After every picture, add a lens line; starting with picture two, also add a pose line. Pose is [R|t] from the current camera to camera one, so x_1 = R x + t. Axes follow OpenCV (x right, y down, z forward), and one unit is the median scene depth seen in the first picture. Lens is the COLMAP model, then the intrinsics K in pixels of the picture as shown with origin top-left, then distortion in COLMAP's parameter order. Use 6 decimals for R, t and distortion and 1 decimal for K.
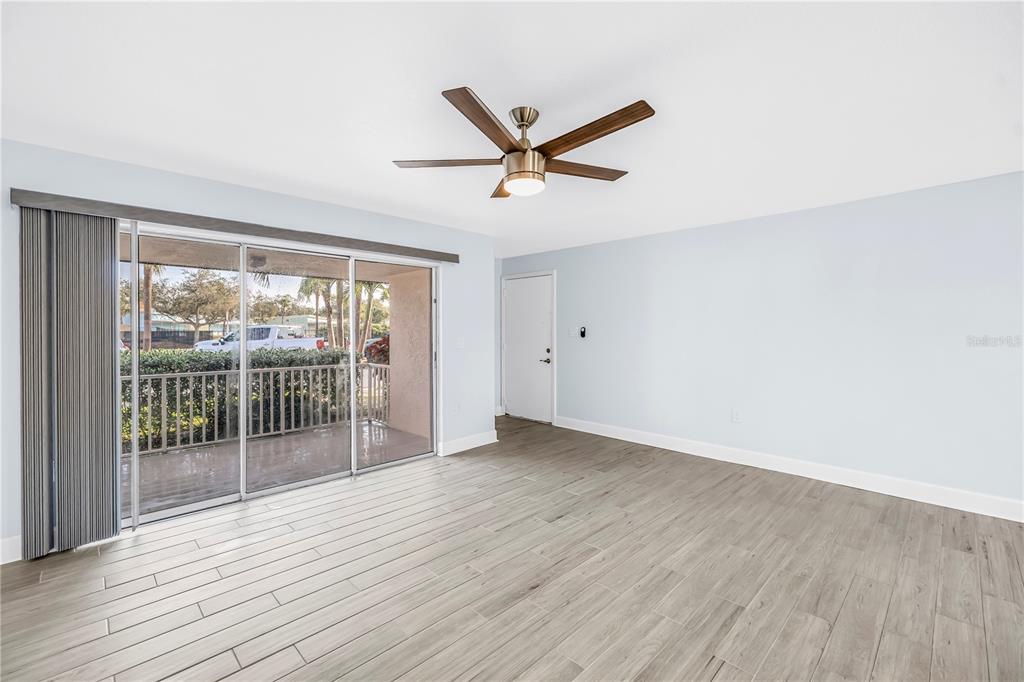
lens RADIAL K [[436.7, 0, 513.2], [0, 436.7, 334.1], [0, 0, 1]] dist [-0.000212, -0.000095]
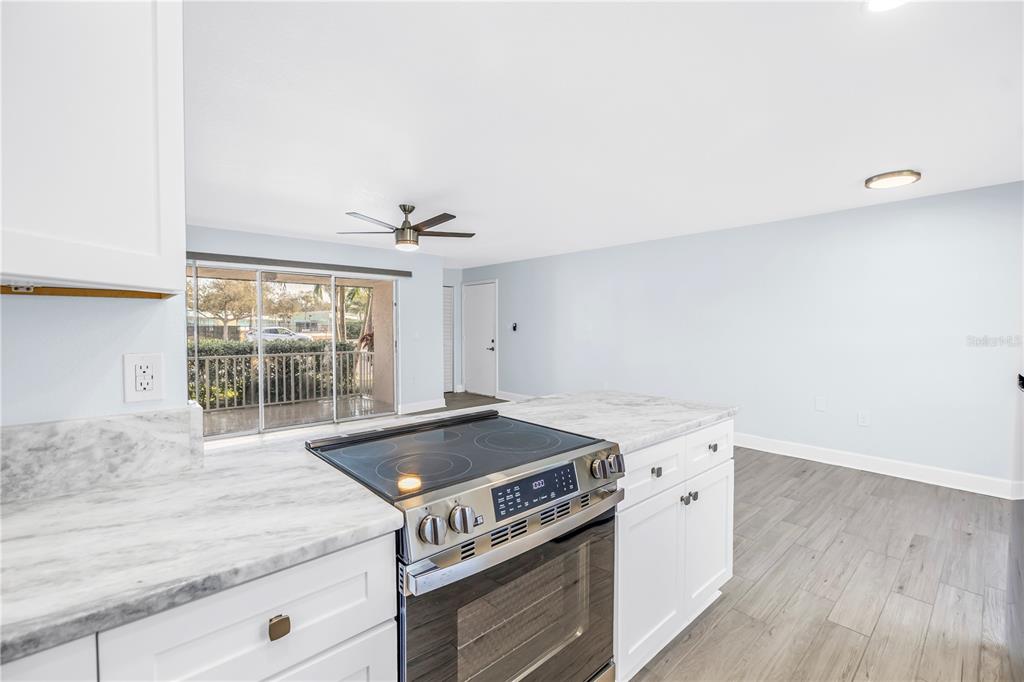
lens RADIAL K [[434.2, 0, 517.2], [0, 434.2, 337.0], [0, 0, 1]] dist [0.002162, -0.000268]
pose [[0.999395, 0.001005, -0.034773, 0.210126], [-0.000369, 0.999832, 0.018308, 0.001904], [0.034785, -0.018284, 0.999228, -0.309398]]
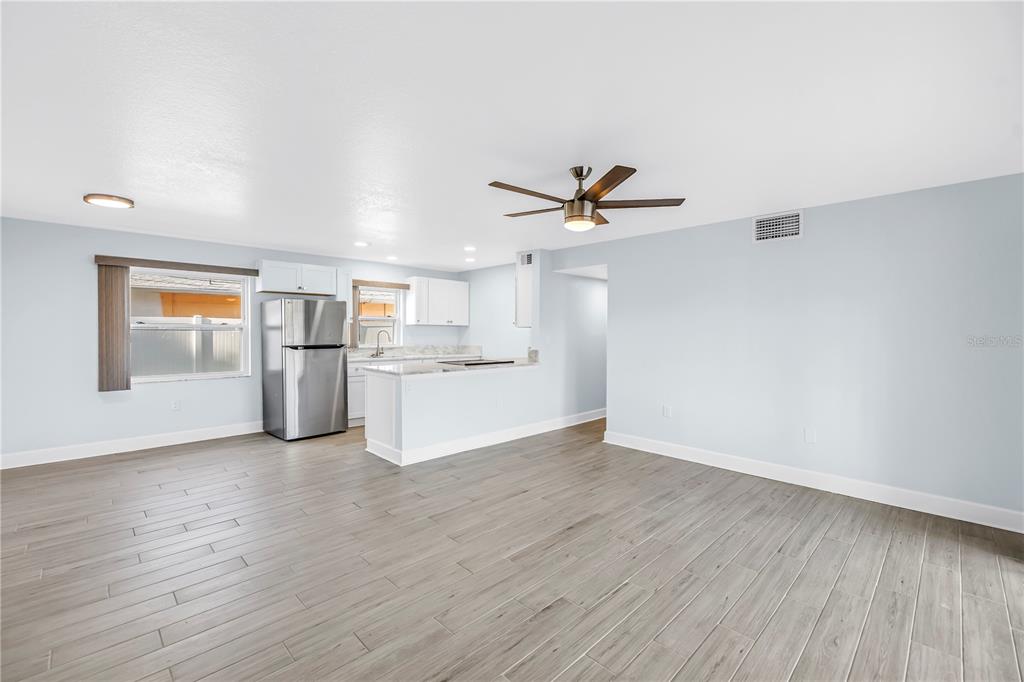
lens RADIAL K [[436.7, 0, 513.2], [0, 436.7, 334.1], [0, 0, 1]] dist [-0.000212, -0.000095]
pose [[-0.999999, -0.001584, -0.000578, 0.084880], [-0.001595, 0.999835, 0.018104, -0.011054], [0.000549, 0.018105, -0.999836, 0.883481]]
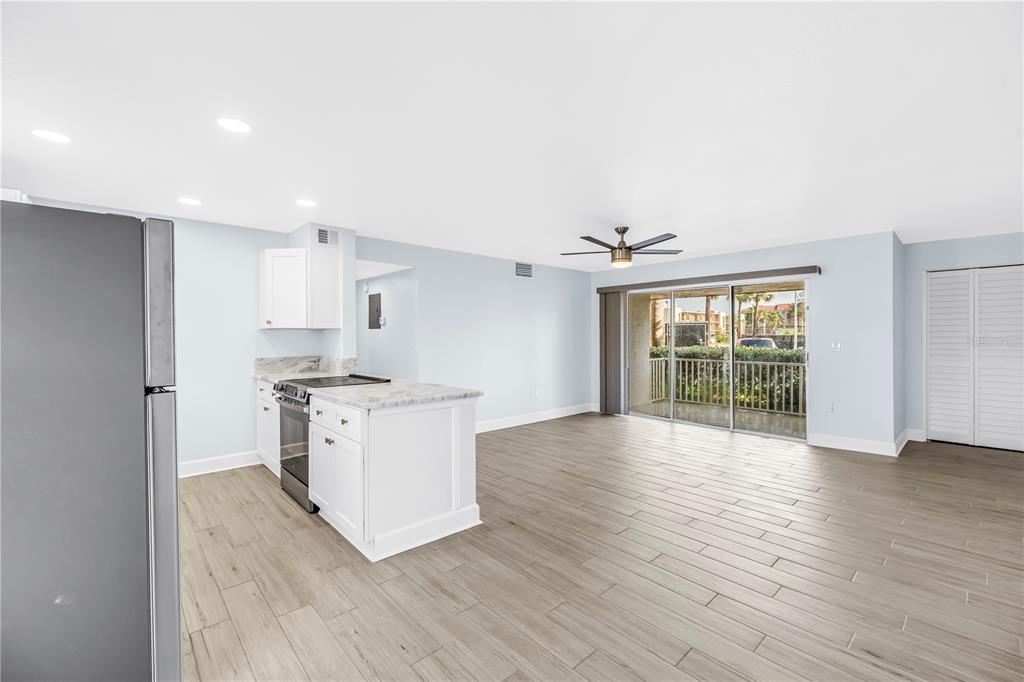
lens RADIAL K [[436.7, 0, 513.2], [0, 436.7, 334.1], [0, 0, 1]] dist [-0.000212, -0.000095]
pose [[-0.028182, 0.000948, -0.999602, 0.794016], [-0.007454, 0.999972, 0.001158, -0.003074], [0.999575, 0.007484, -0.028174, 0.204516]]
